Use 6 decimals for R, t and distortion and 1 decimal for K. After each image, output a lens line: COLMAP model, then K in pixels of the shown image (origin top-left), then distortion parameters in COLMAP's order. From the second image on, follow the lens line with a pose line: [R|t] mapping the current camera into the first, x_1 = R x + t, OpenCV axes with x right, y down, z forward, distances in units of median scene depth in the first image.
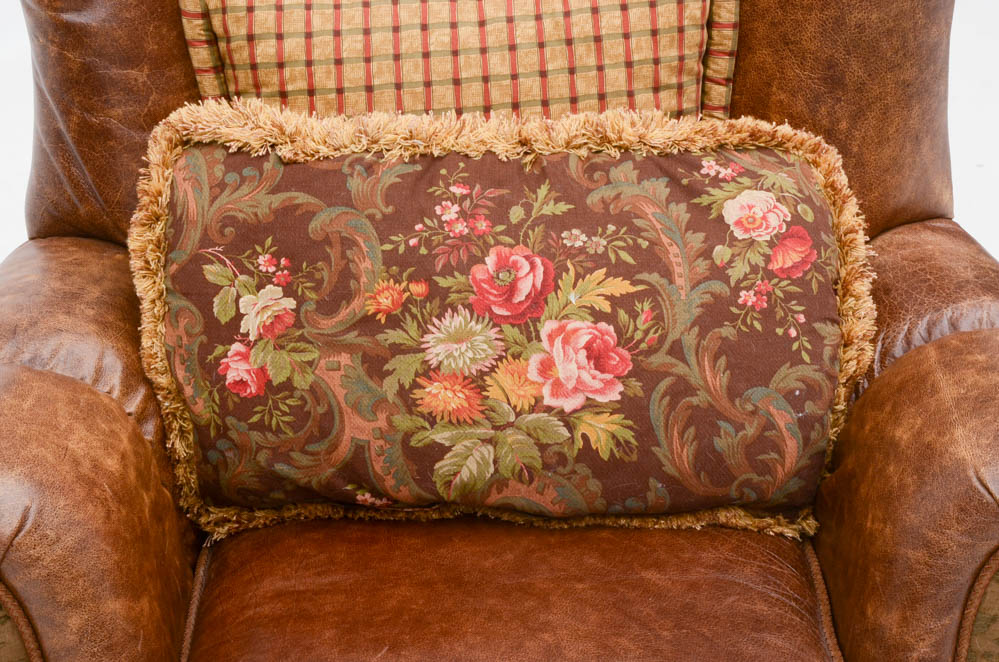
lens RADIAL K [[1951.8, 0, 492.7], [0, 1951.8, 349.5], [0, 0, 1]] dist [0.284348, 0.000000]
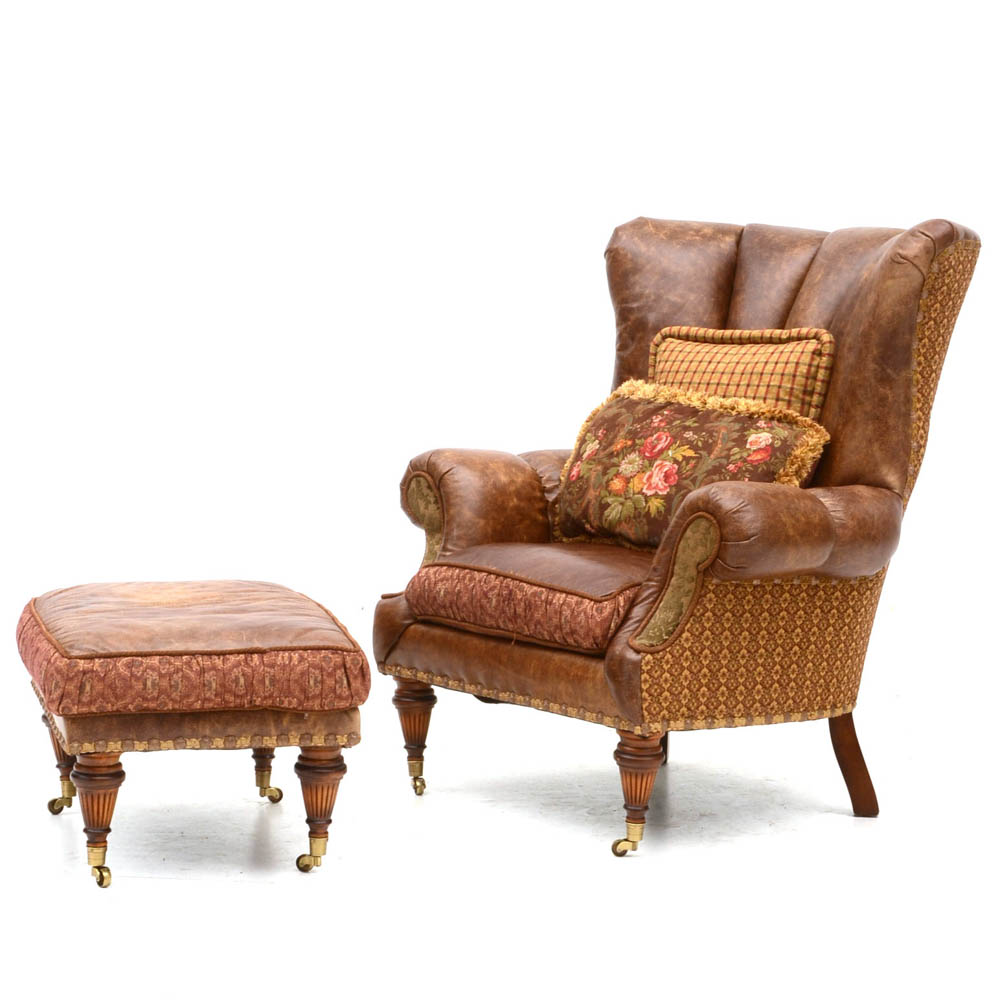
lens RADIAL K [[2814.9, 0, 473.2], [0, 2814.9, 591.3], [0, 0, 1]] dist [0.121052, 0.000000]
pose [[0.601224, 0.140853, -0.786569, 2.444100], [-0.417732, 0.894529, -0.159114, 0.718157], [0.681197, 0.424238, 0.596651, -1.038568]]
